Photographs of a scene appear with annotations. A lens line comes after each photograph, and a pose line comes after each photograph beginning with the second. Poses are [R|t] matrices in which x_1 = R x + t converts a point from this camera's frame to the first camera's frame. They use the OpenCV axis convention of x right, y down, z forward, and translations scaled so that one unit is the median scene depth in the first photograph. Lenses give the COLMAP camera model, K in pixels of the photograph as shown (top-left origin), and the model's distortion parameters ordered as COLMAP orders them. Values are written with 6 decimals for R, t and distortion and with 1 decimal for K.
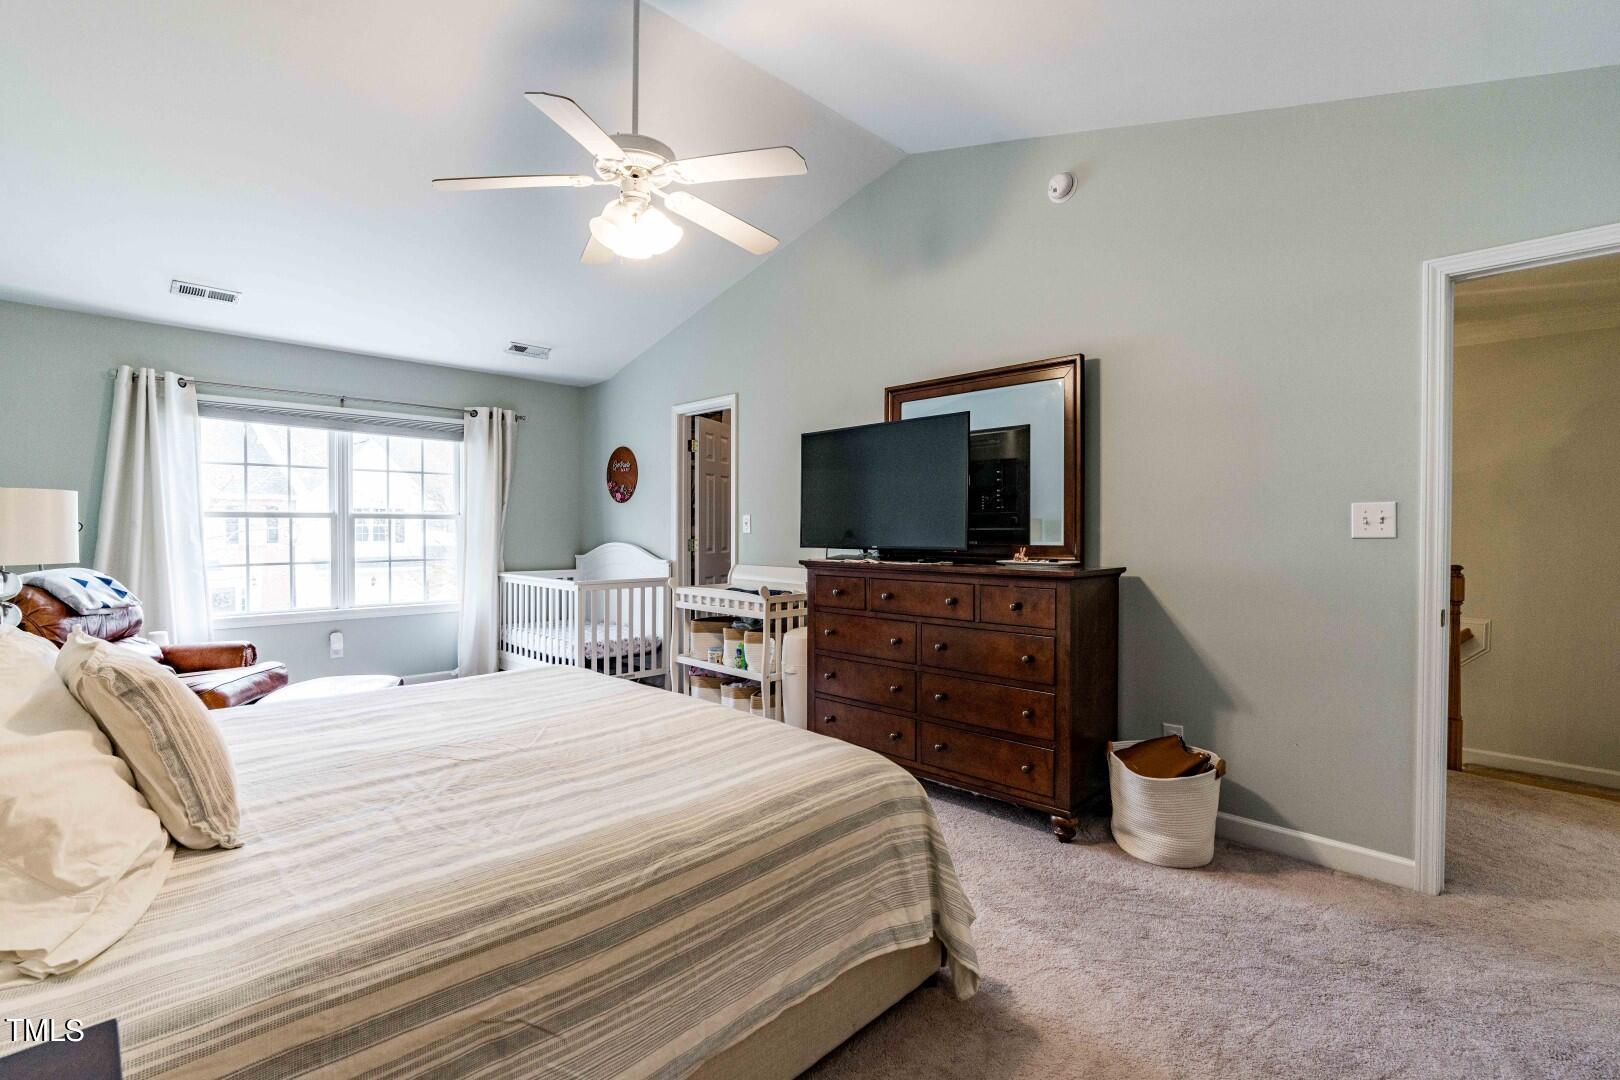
lens RADIAL K [[737.2, 0, 811.9], [0, 737.2, 533.7], [0, 0, 1]] dist [-0.029871, 0.012022]
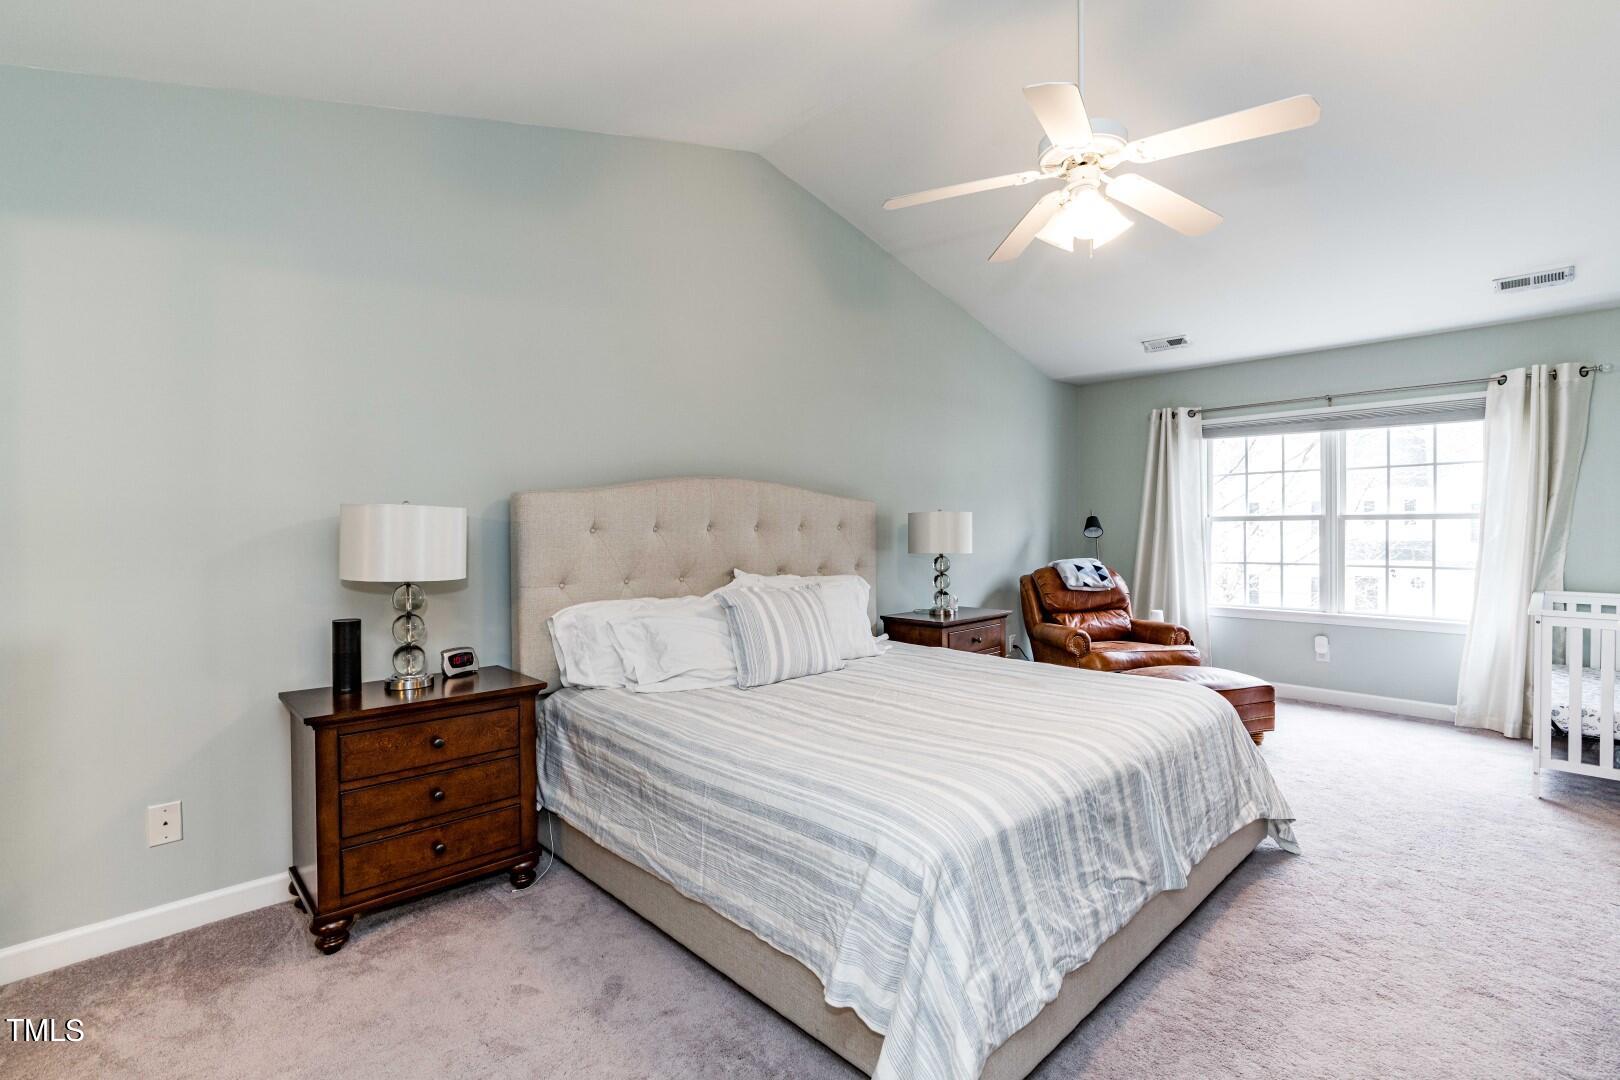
lens RADIAL K [[737.2, 0, 811.9], [0, 737.2, 533.7], [0, 0, 1]] dist [-0.029871, 0.012022]
pose [[-0.028664, 0.006868, -0.999566, 0.354208], [-0.001803, 0.999974, 0.006922, -0.008617], [0.999587, 0.002000, -0.028651, 0.337603]]
